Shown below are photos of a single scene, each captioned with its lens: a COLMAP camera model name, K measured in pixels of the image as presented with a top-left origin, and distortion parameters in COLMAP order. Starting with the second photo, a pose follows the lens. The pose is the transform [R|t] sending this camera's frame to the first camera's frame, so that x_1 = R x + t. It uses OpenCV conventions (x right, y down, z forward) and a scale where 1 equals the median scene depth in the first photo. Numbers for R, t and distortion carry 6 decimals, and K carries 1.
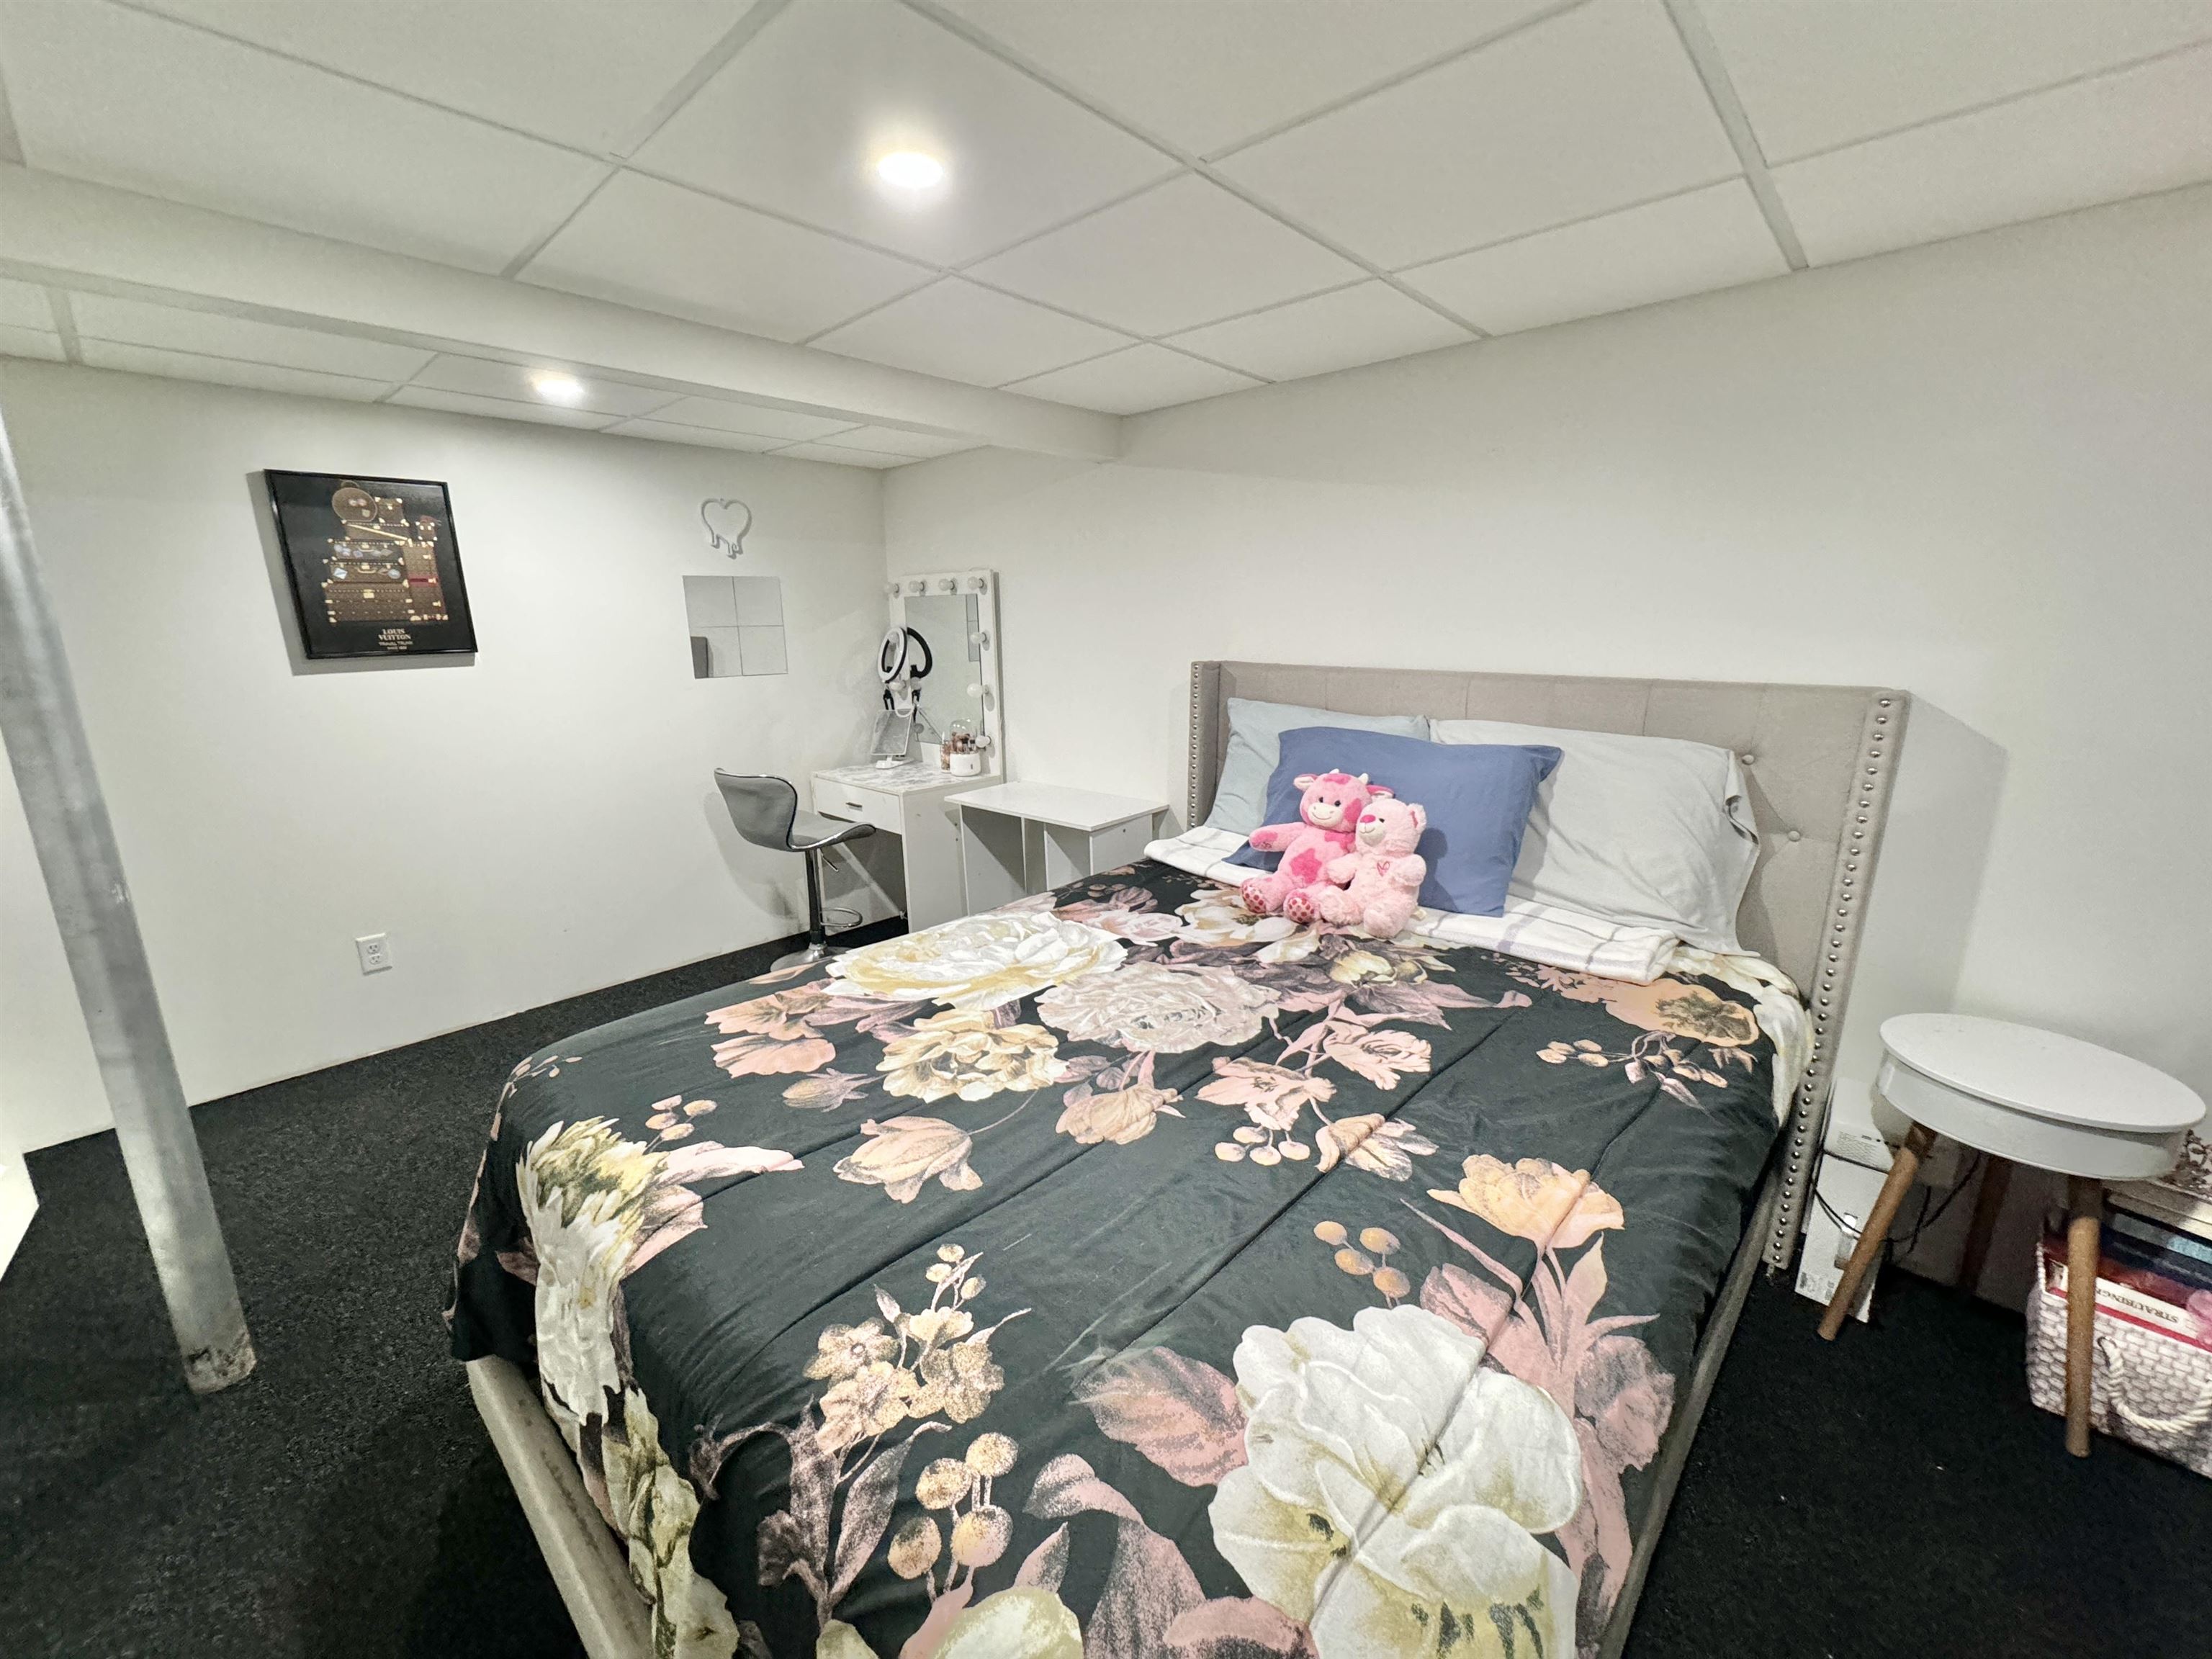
lens RADIAL K [[879.1, 0, 1105.6], [0, 879.1, 827.6], [0, 0, 1]] dist [-0.001798, -0.000369]
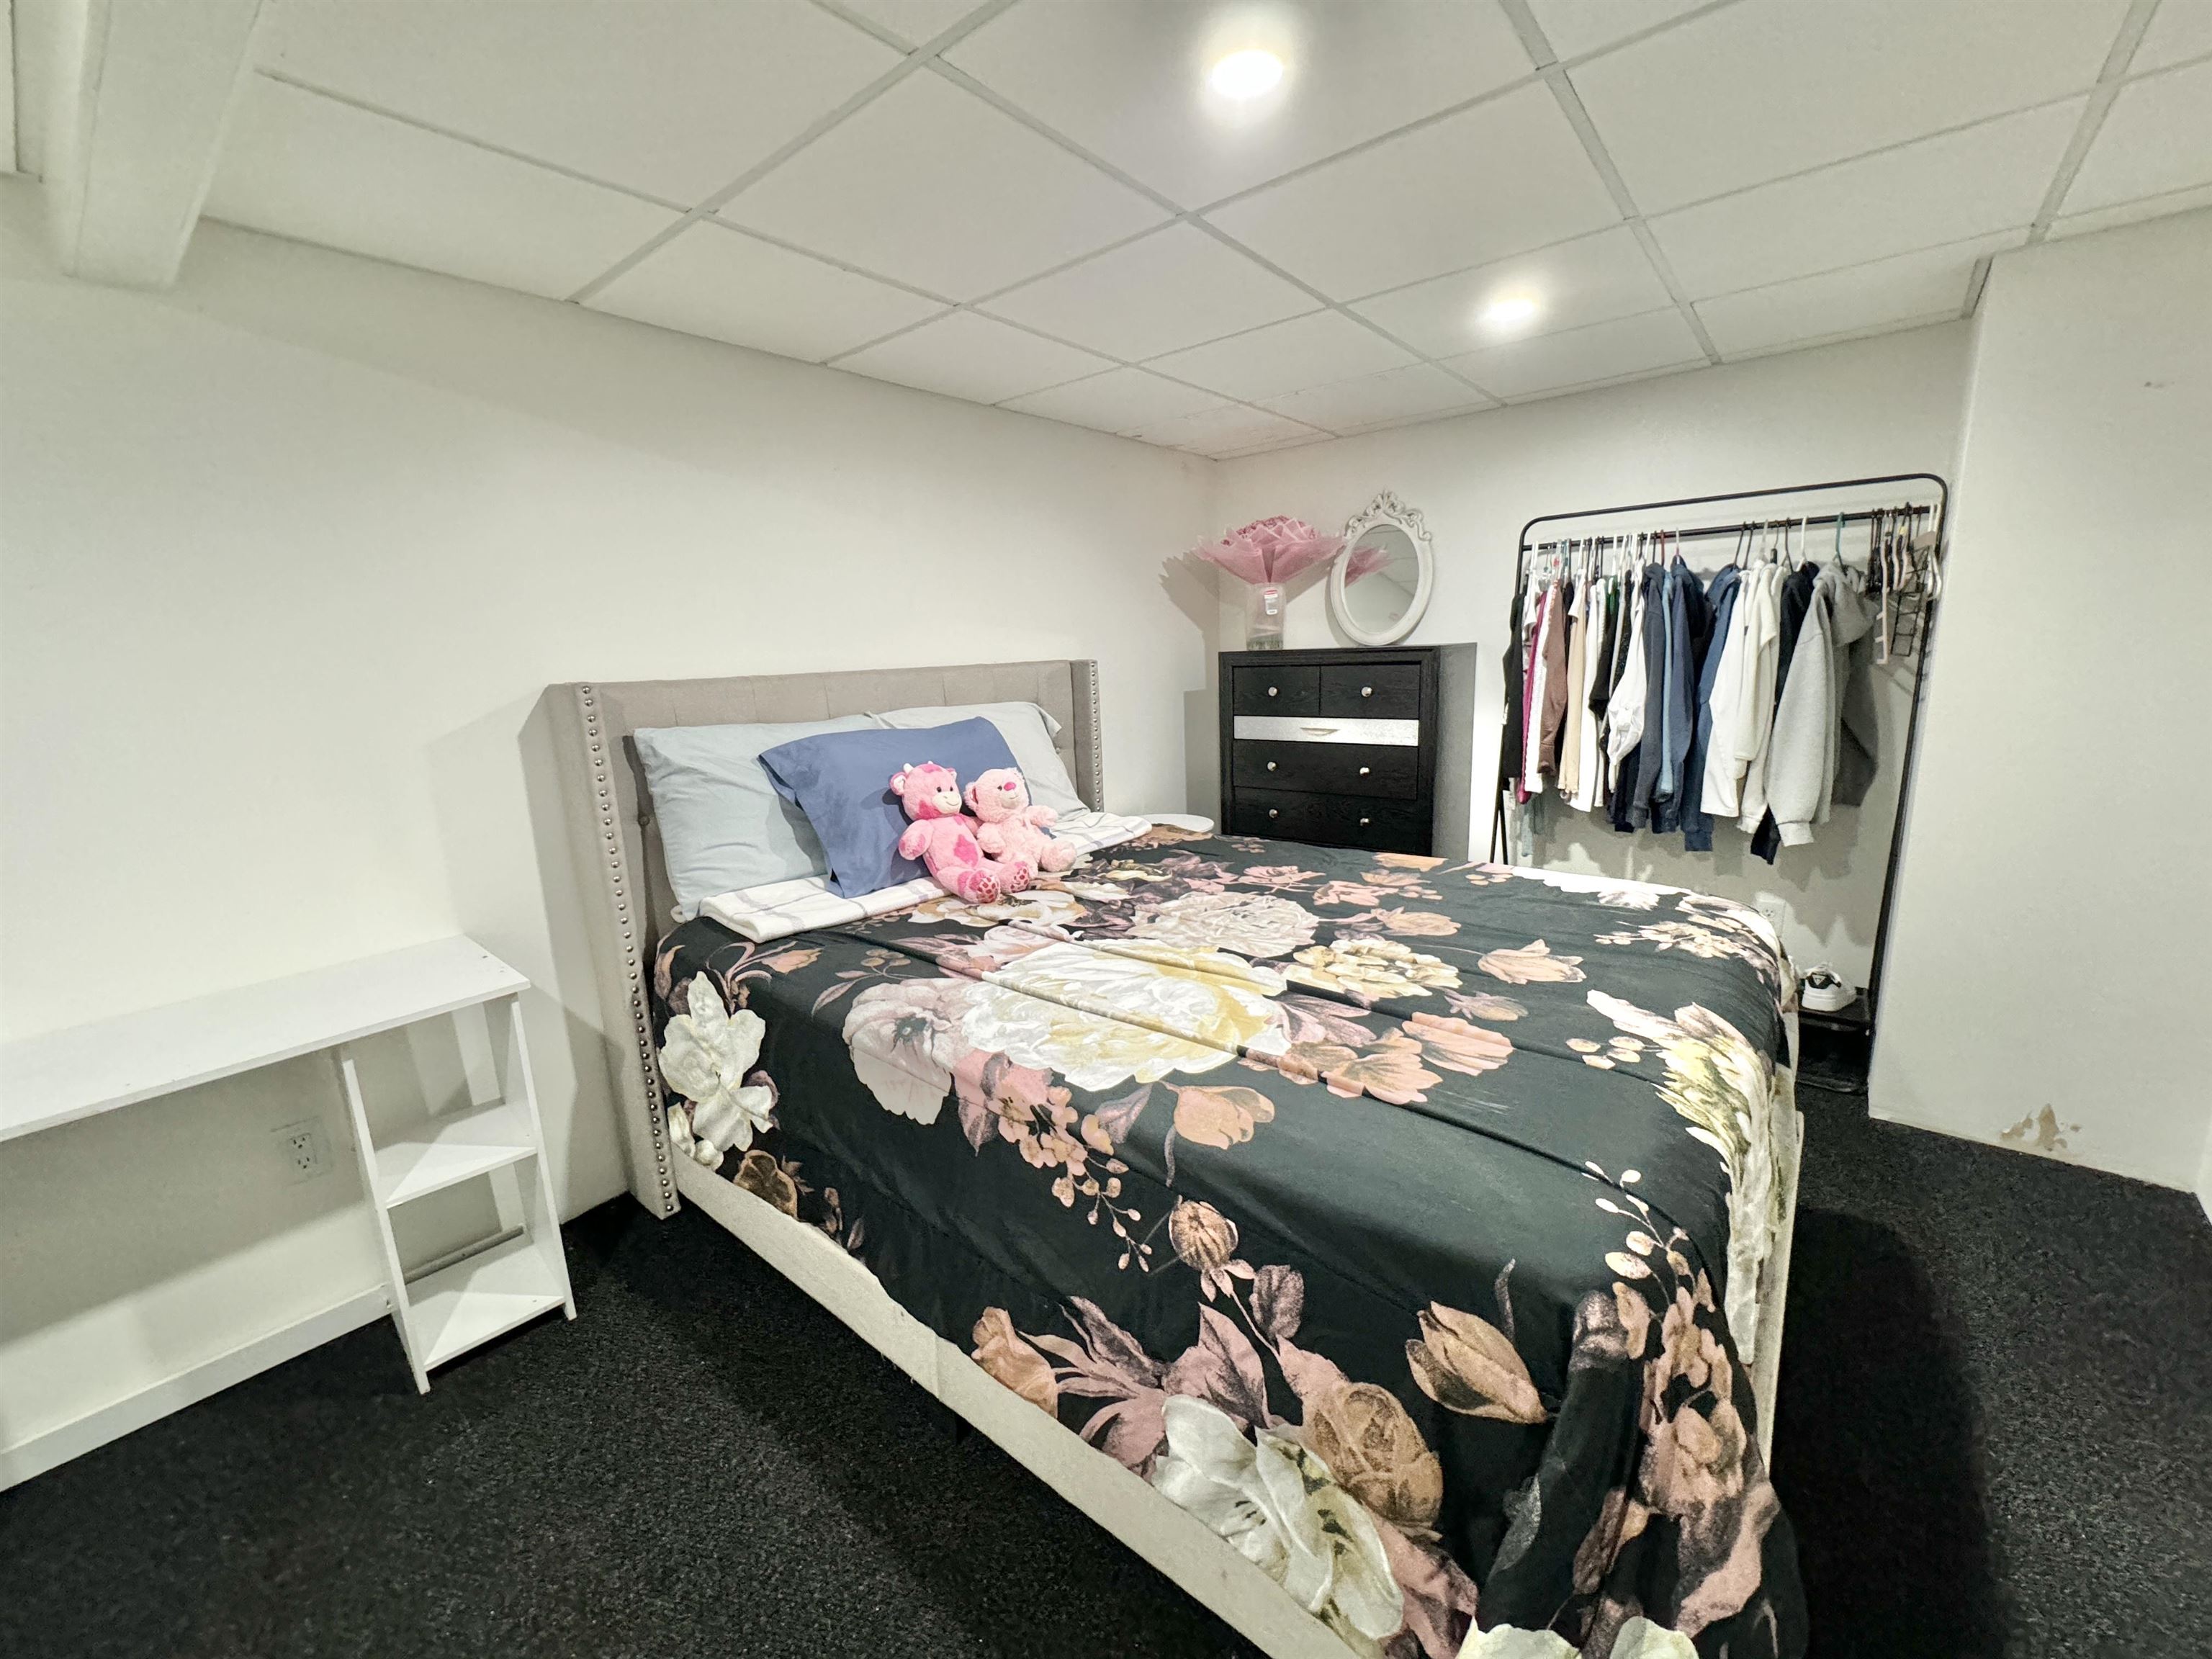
lens RADIAL K [[879.1, 0, 1107.1], [0, 879.1, 833.4], [0, 0, 1]] dist [-0.001798, -0.000369]
pose [[-0.066317, -0.196914, 0.978175, -1.214901], [0.269623, 0.940328, 0.207575, -0.225554], [-0.960680, 0.277505, -0.009267, 1.321167]]
